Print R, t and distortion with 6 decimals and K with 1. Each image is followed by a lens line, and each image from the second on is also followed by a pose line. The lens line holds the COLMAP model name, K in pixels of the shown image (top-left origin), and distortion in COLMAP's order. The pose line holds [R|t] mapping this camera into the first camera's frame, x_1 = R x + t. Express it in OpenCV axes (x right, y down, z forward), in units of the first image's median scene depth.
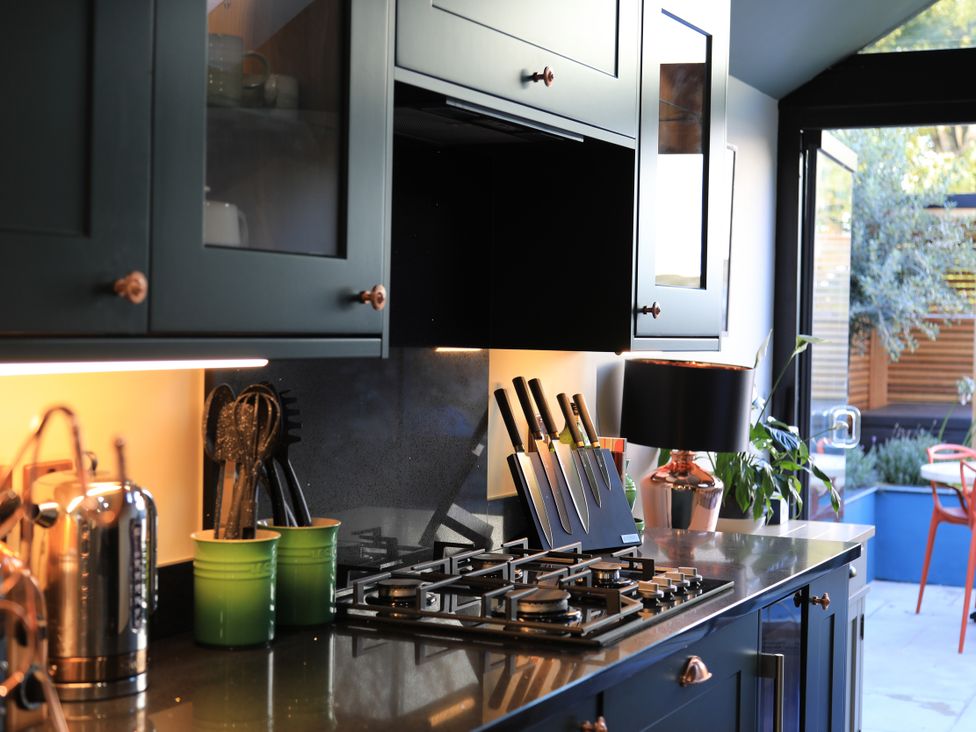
lens RADIAL K [[1619.9, 0, 488.0], [0, 1619.9, 366.0], [0, 0, 1]] dist [-0.138658, 0.072346]
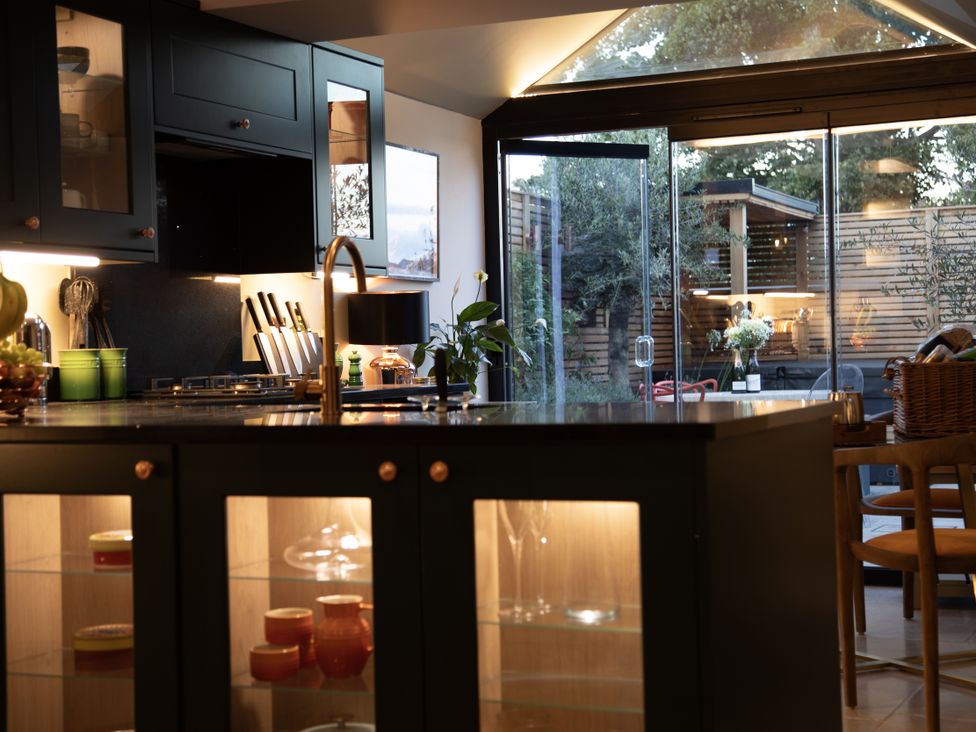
lens RADIAL K [[1739.9, 0, 488.0], [0, 1739.9, 366.0], [0, 0, 1]] dist [0.177544, 0.138412]
pose [[0.998376, -0.040869, 0.039699, 0.188965], [0.041437, 0.999049, -0.013592, 0.124239], [-0.039106, 0.015215, 0.999119, -0.905934]]
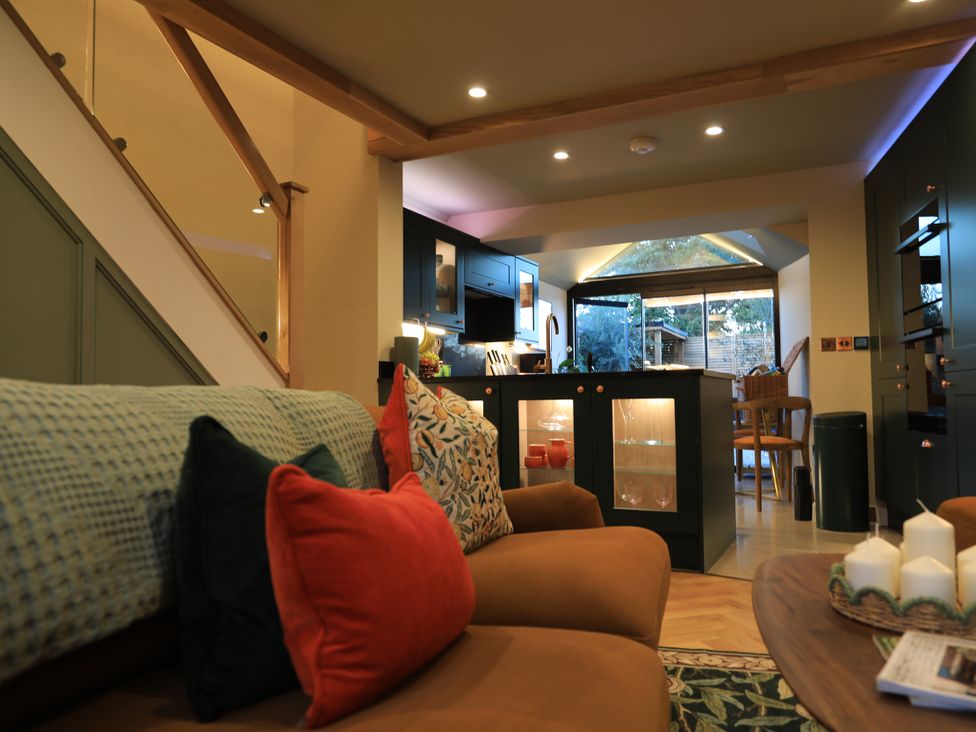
lens RADIAL K [[725.2, 0, 488.0], [0, 725.2, 366.0], [0, 0, 1]] dist [-0.012383, 0.003998]
pose [[0.999436, -0.026555, -0.020535, 0.048355], [0.024898, 0.996712, -0.077104, 0.215103], [0.022515, 0.076549, 0.996812, -1.071210]]
